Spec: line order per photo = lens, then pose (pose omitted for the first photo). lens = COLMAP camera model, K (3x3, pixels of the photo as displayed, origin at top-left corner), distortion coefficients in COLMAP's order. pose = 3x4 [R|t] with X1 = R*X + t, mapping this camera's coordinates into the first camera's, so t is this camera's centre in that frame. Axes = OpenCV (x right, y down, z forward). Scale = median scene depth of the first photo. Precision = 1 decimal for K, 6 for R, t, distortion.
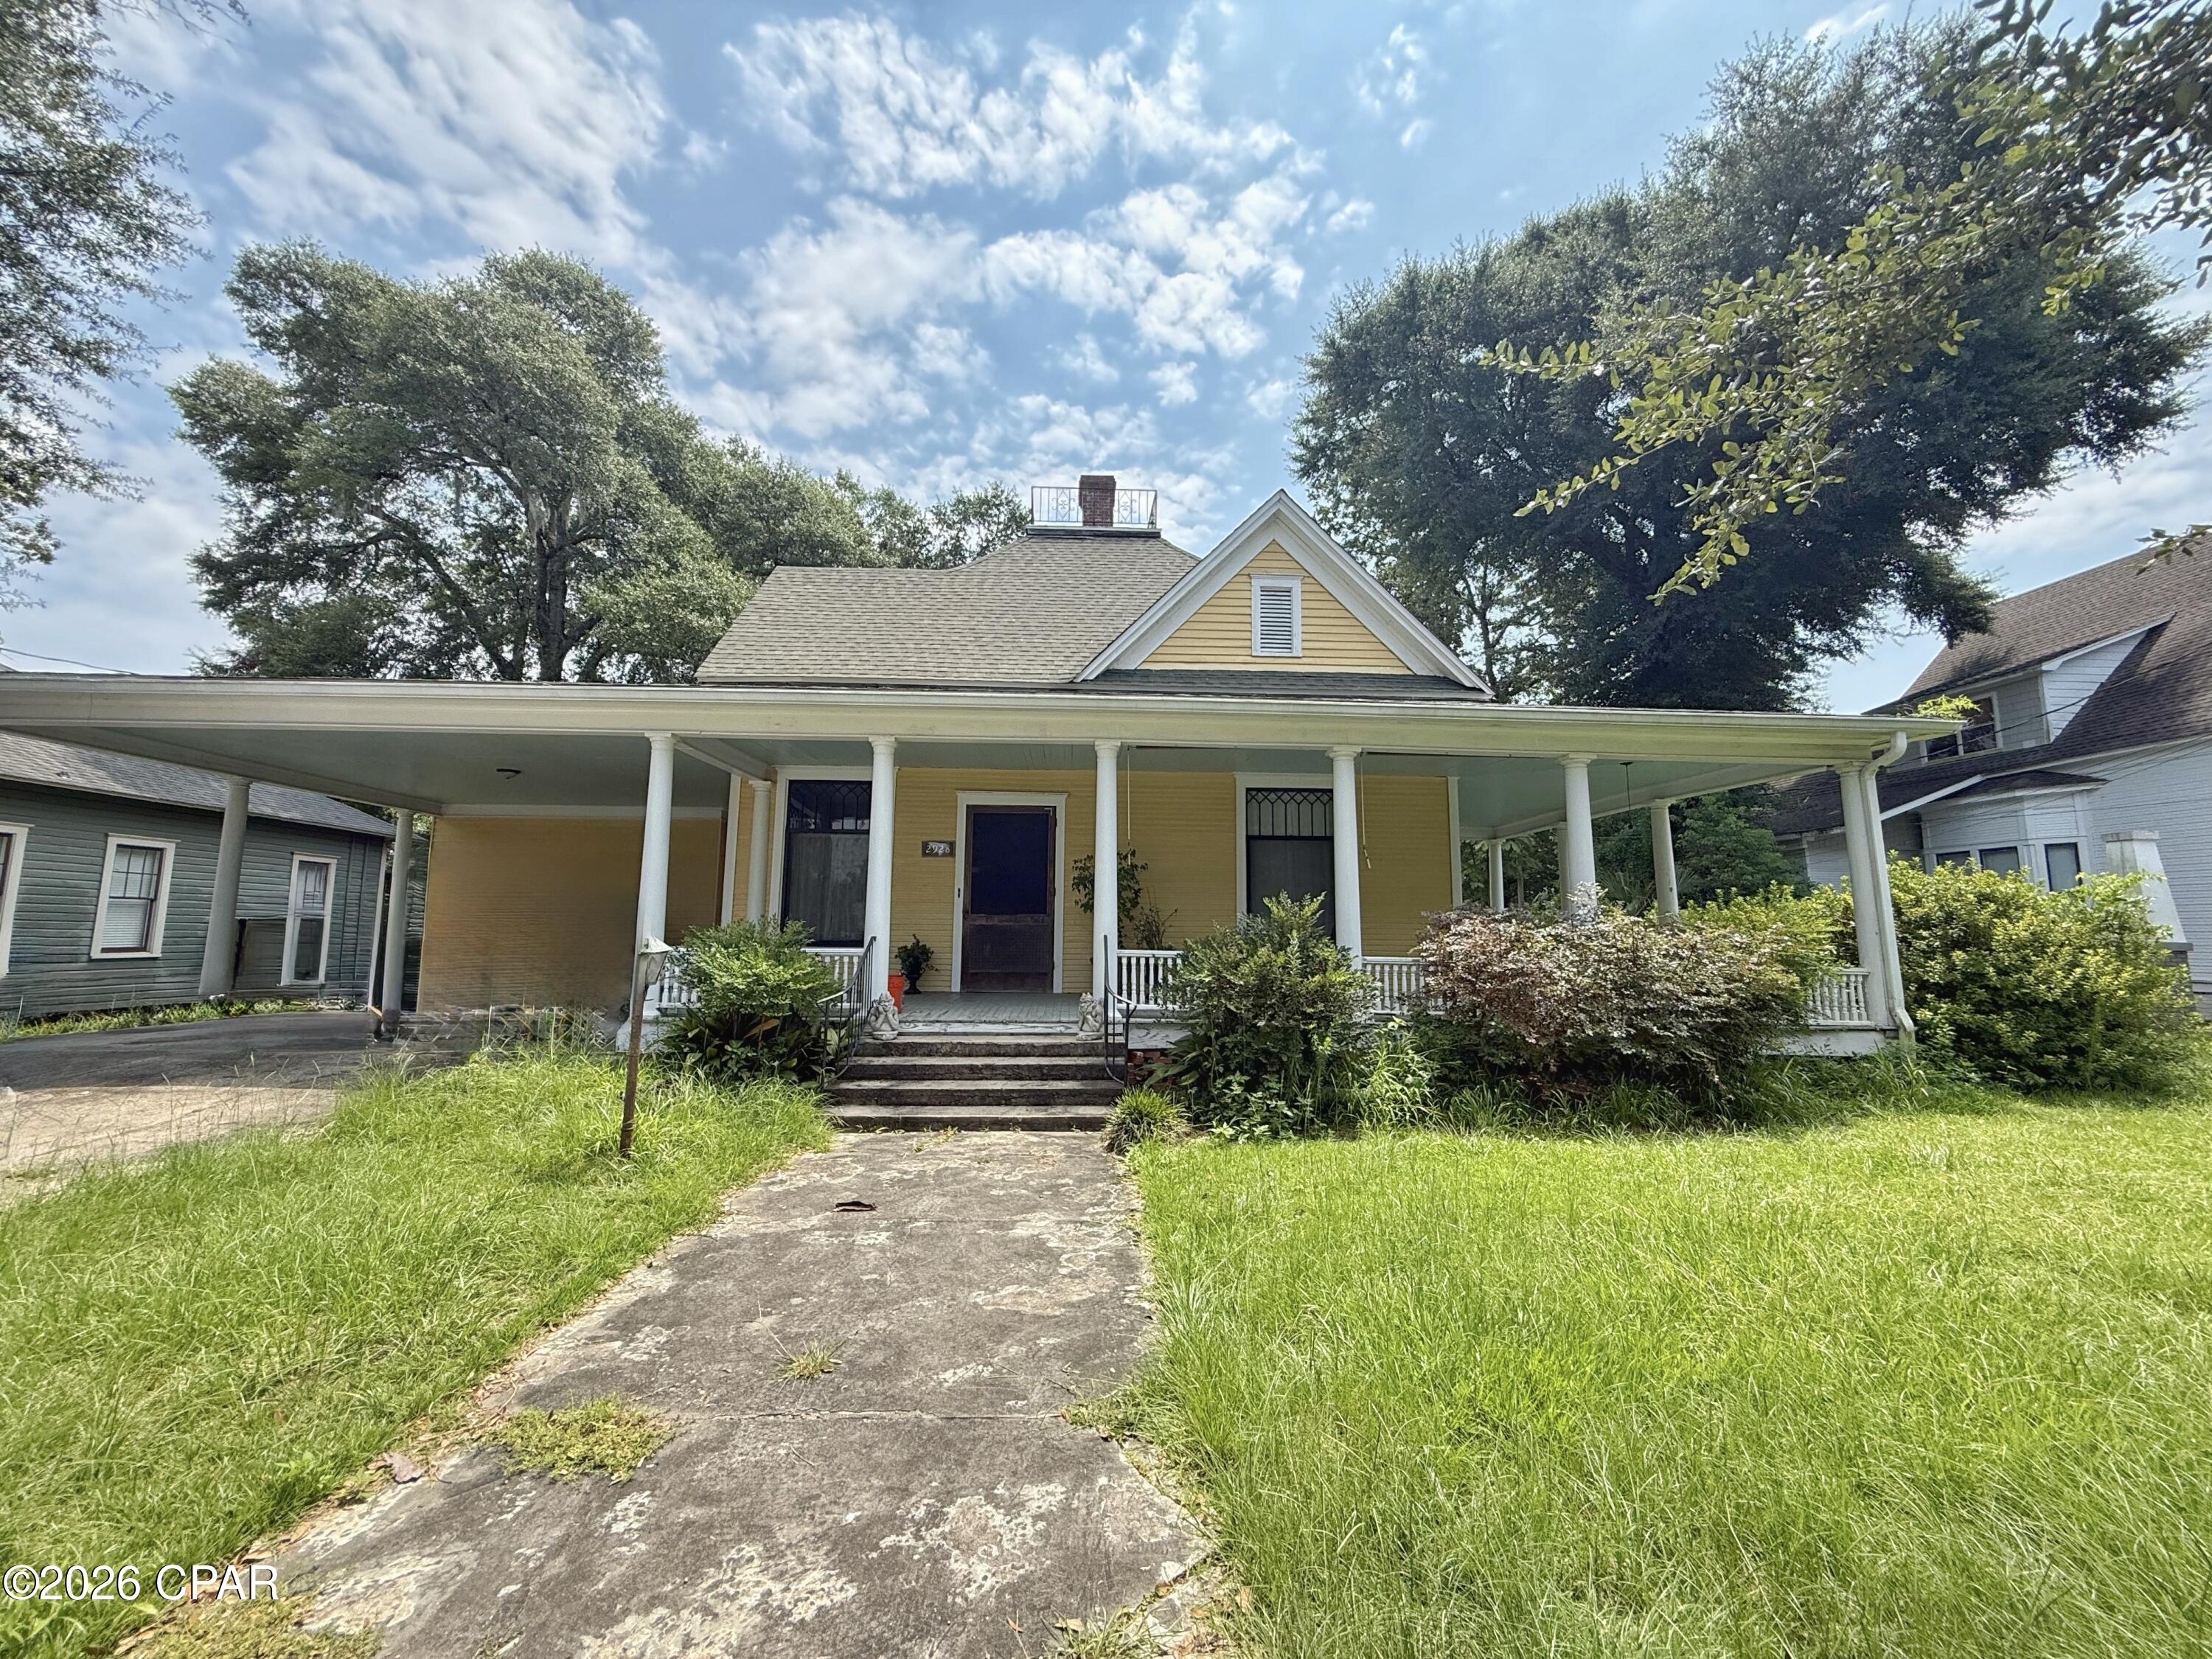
lens RADIAL K [[879.6, 0, 1099.2], [0, 879.6, 825.4], [0, 0, 1]] dist [-0.000539, 0.000174]
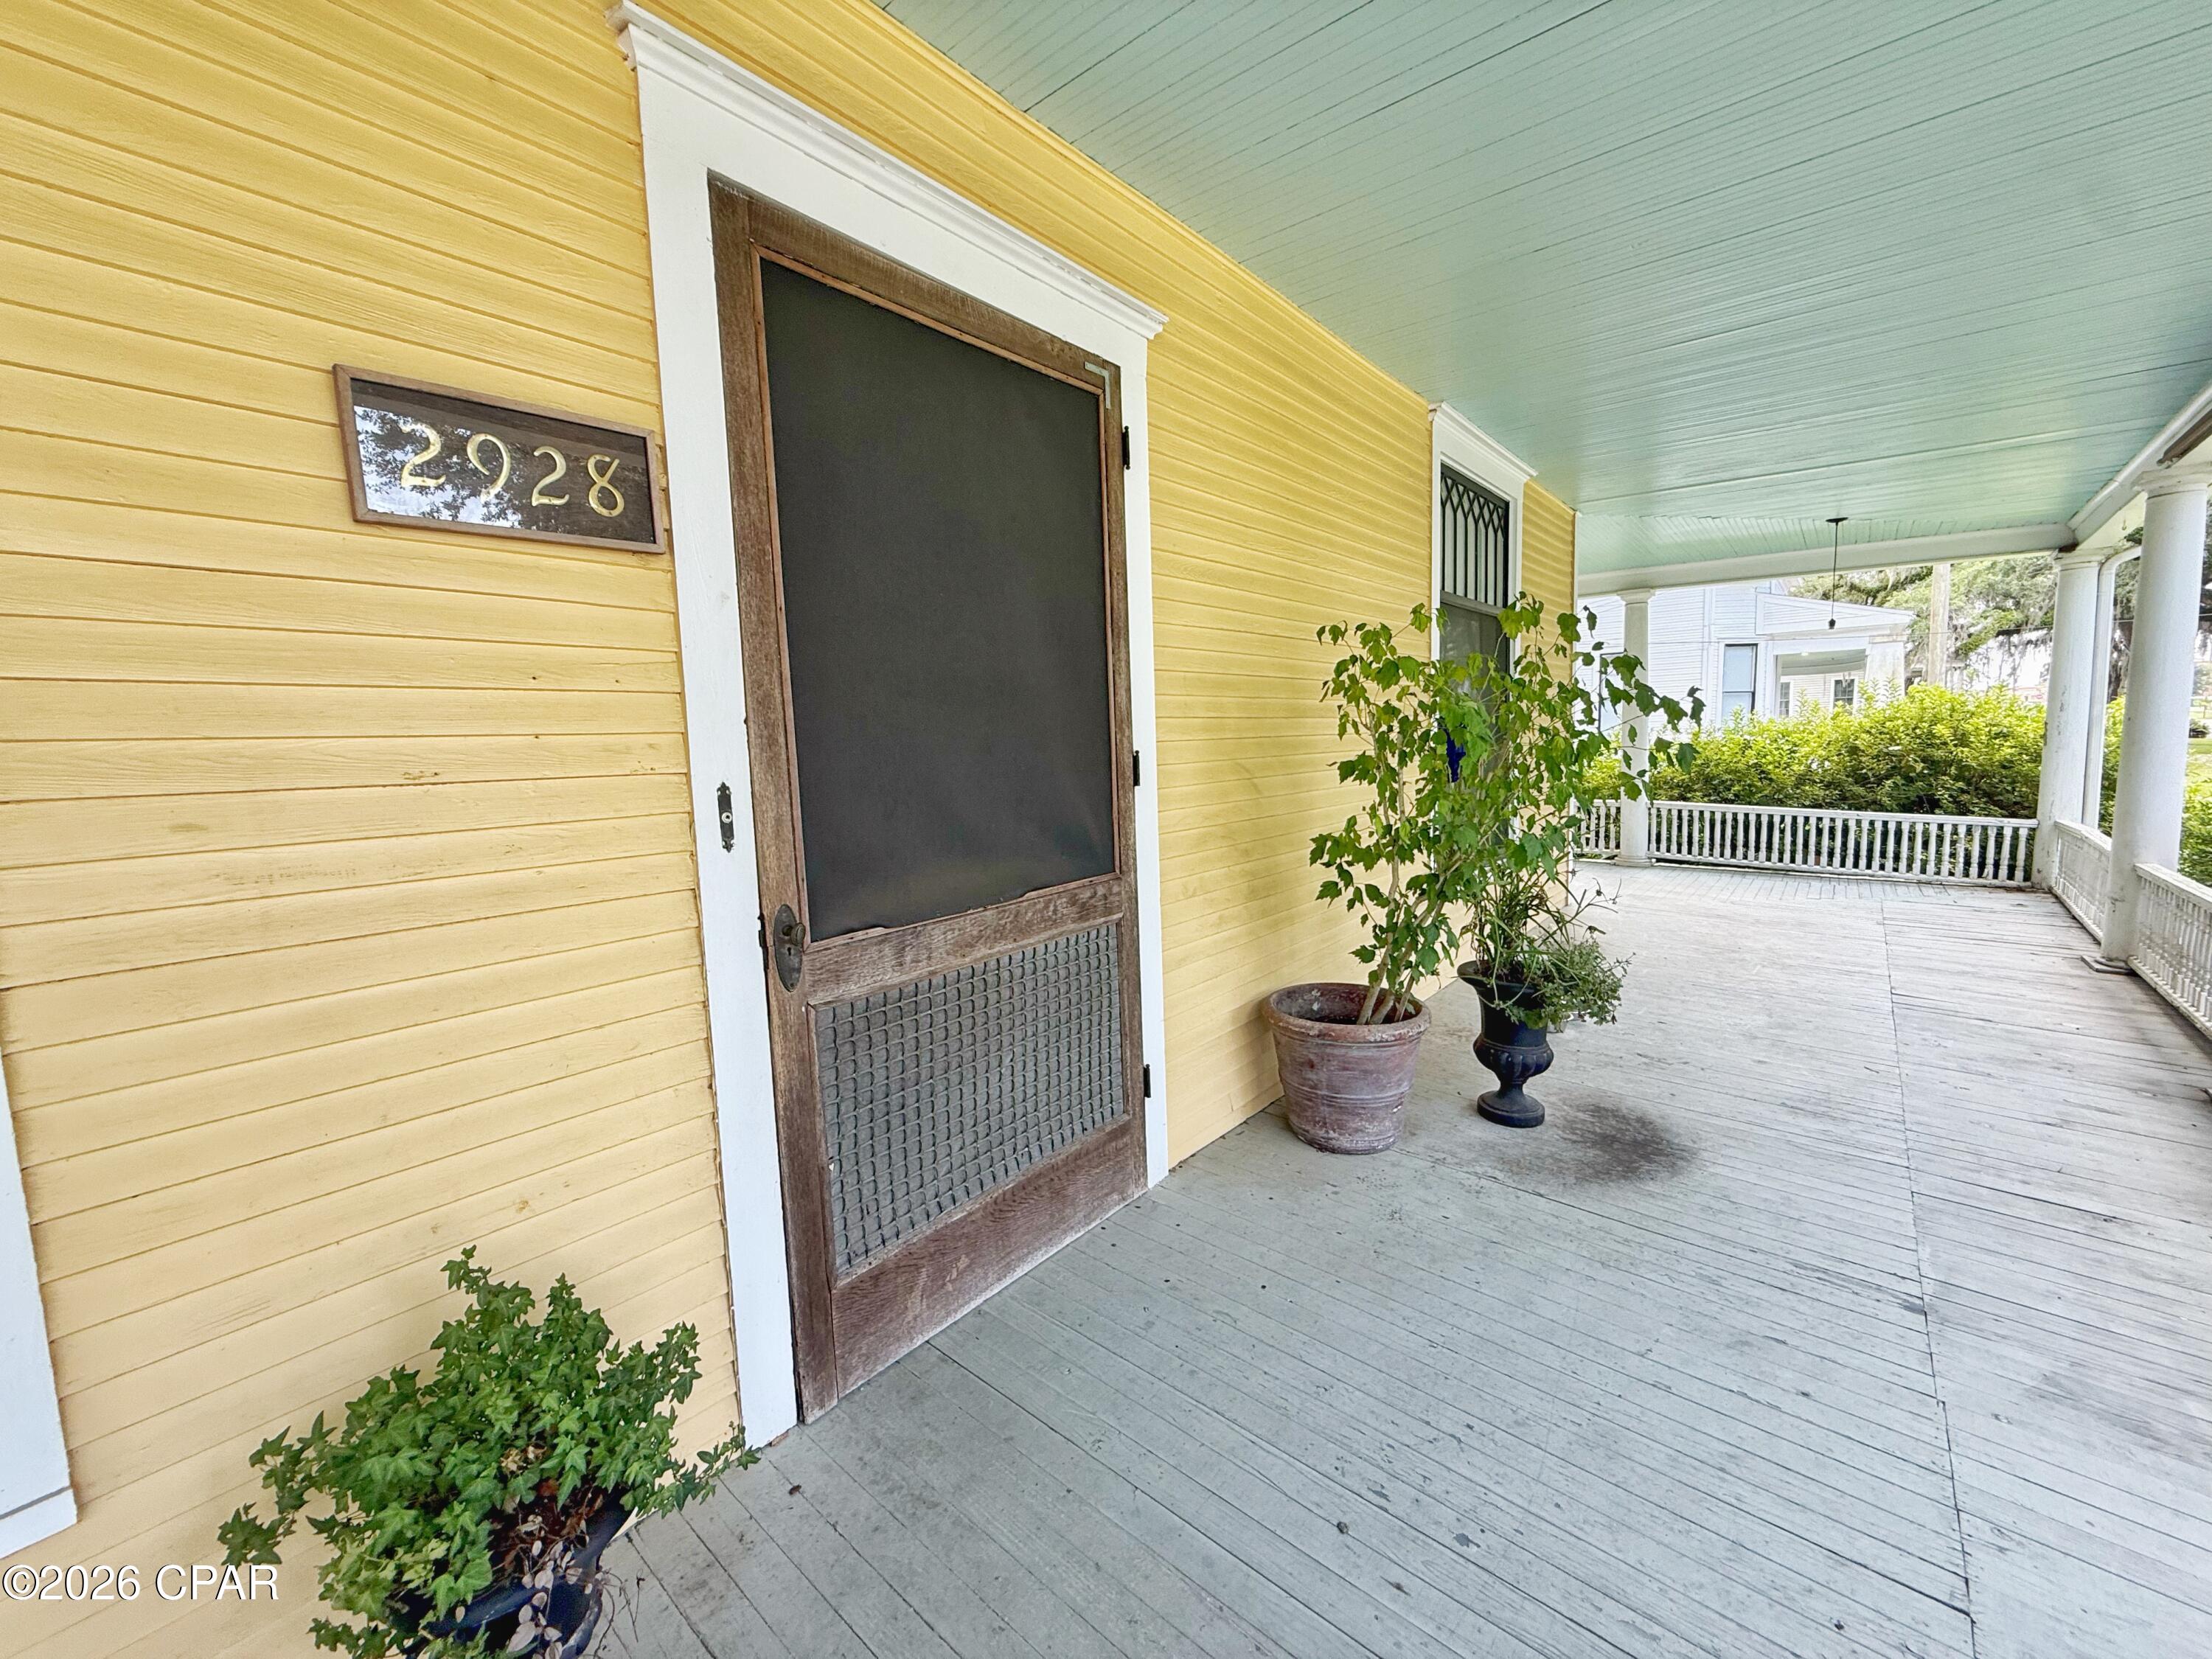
lens RADIAL K [[879.6, 0, 1099.2], [0, 879.6, 825.4], [0, 0, 1]] dist [-0.000539, 0.000174]
pose [[0.685581, -0.101489, 0.720887, -0.215220], [-0.066277, 0.977421, 0.200636, 0.044722], [-0.724973, -0.185330, 0.663375, 0.832598]]
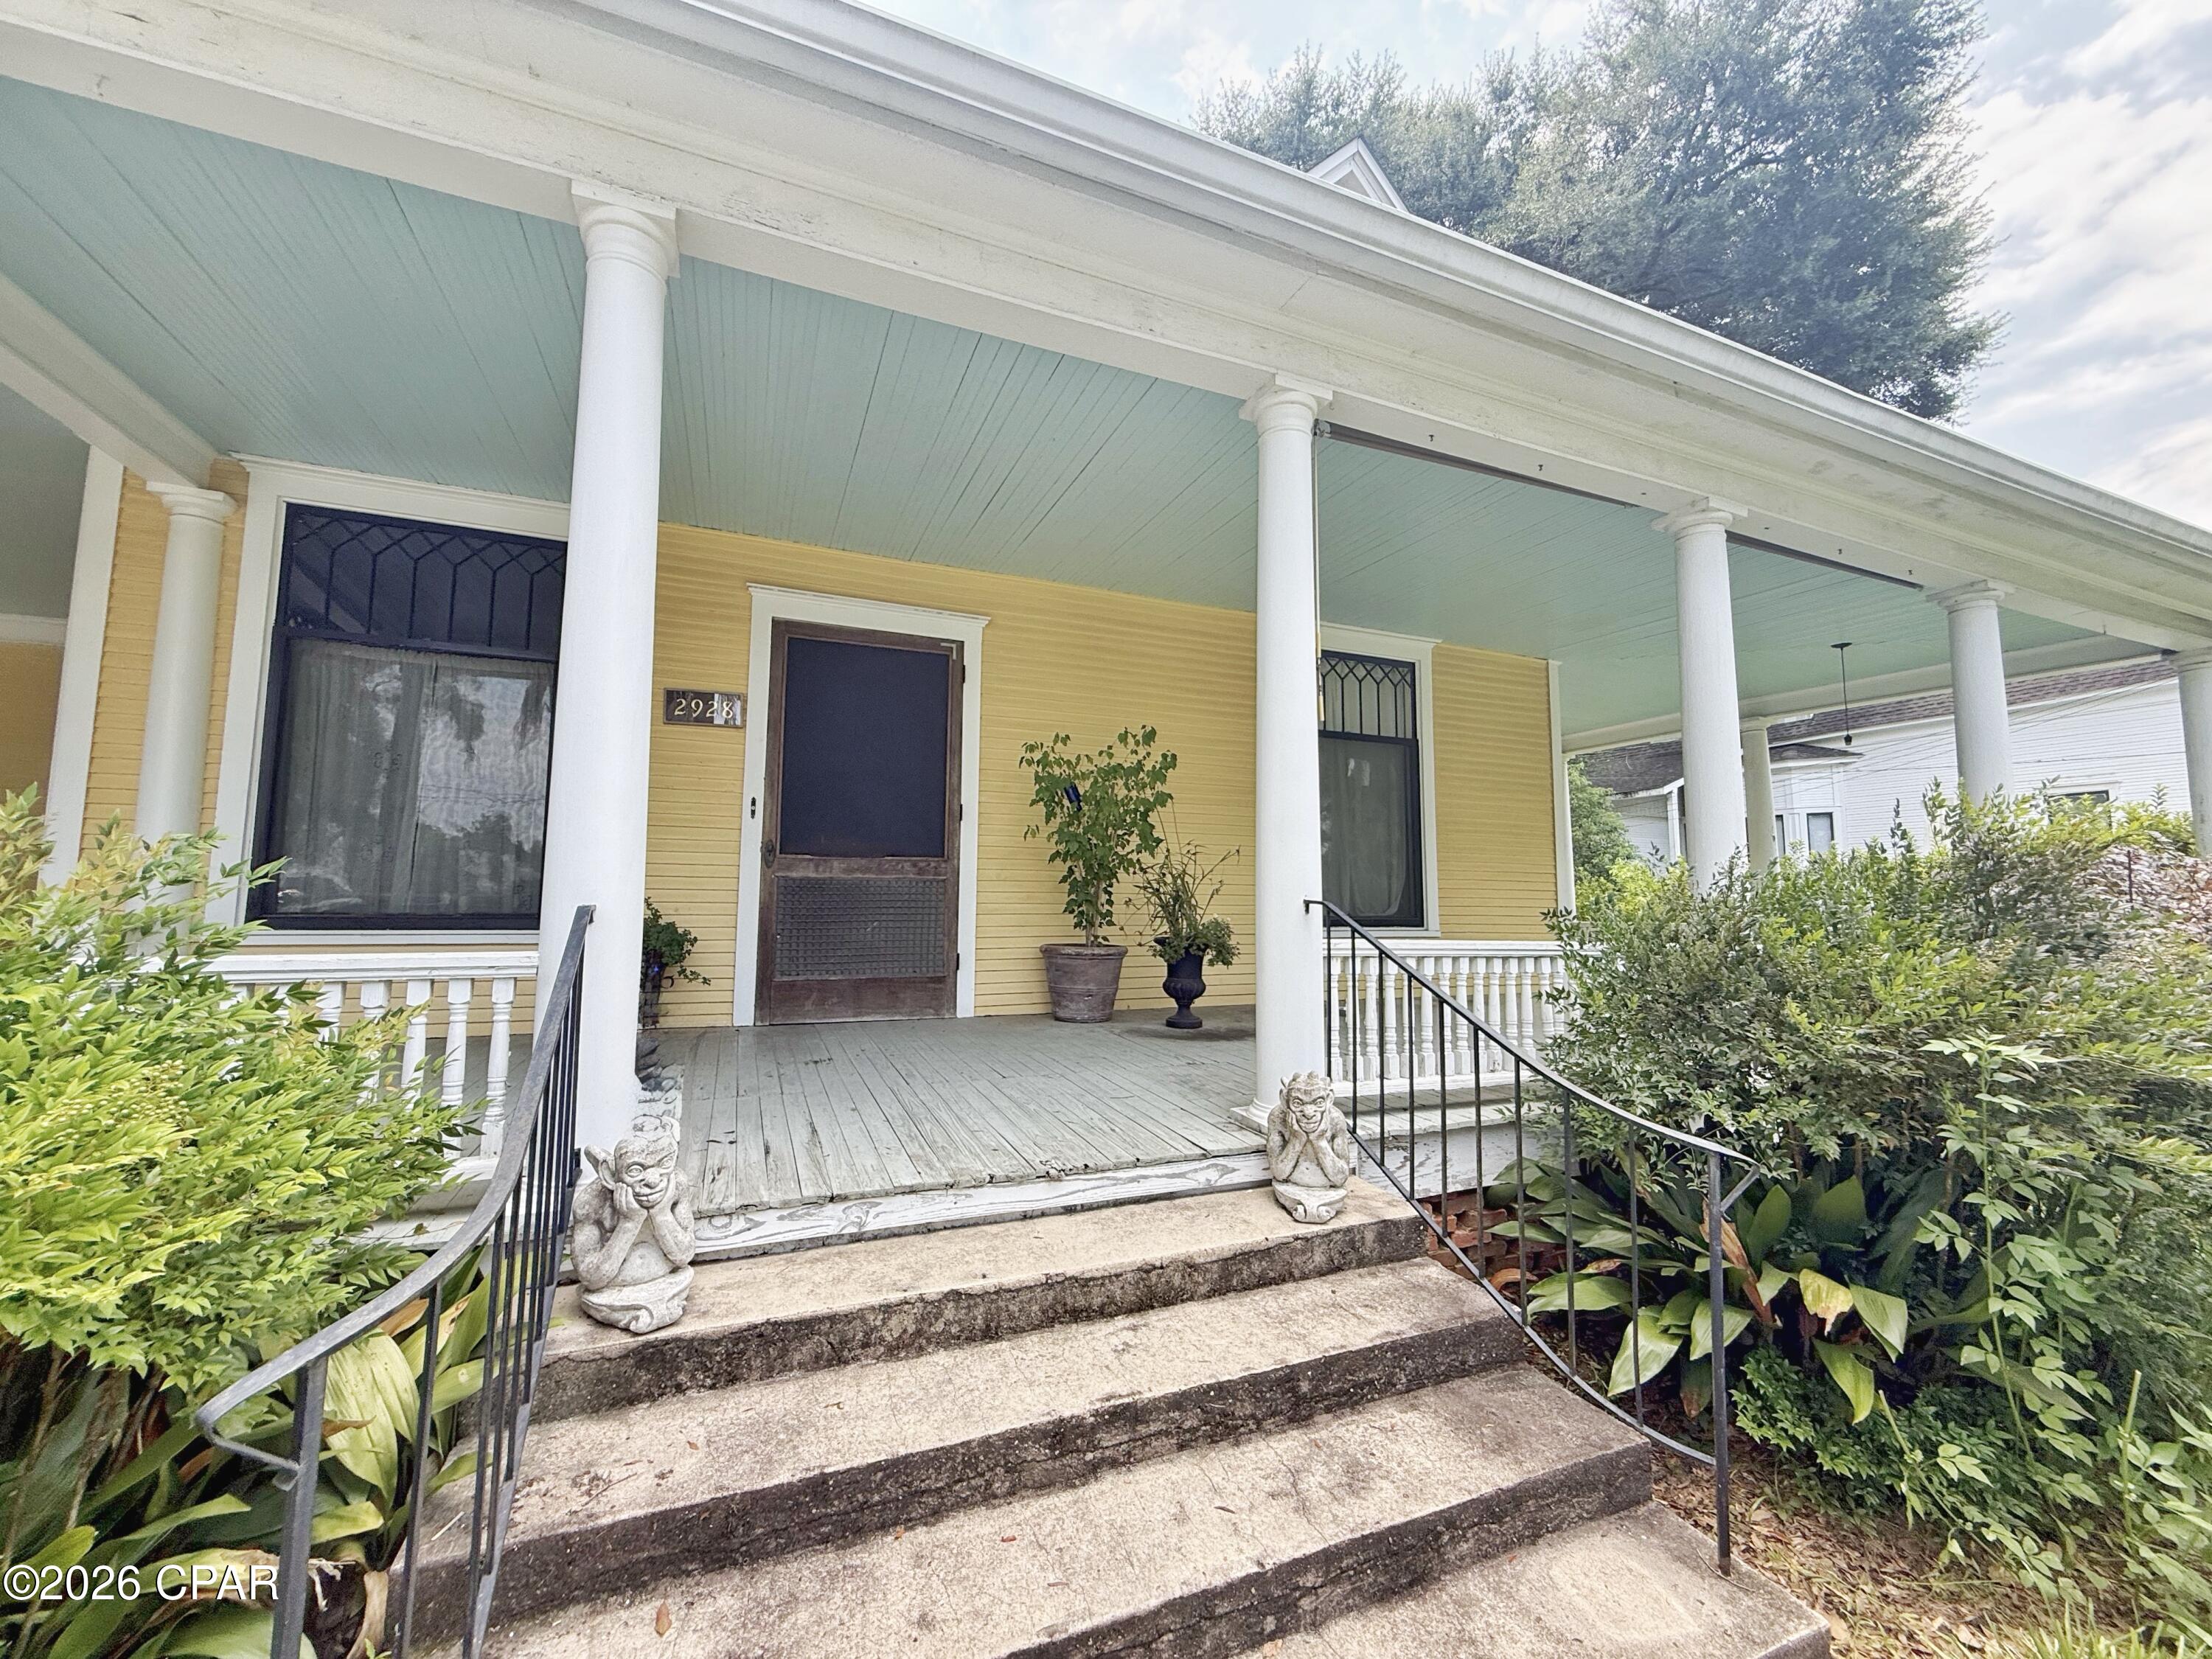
lens RADIAL K [[879.6, 0, 1099.2], [0, 879.6, 825.4], [0, 0, 1]] dist [-0.000539, 0.000174]
pose [[0.937621, 0.029768, 0.346383, -0.144846], [-0.045044, 0.998331, 0.036133, 0.060551], [-0.344729, -0.049482, 0.937397, 0.497053]]
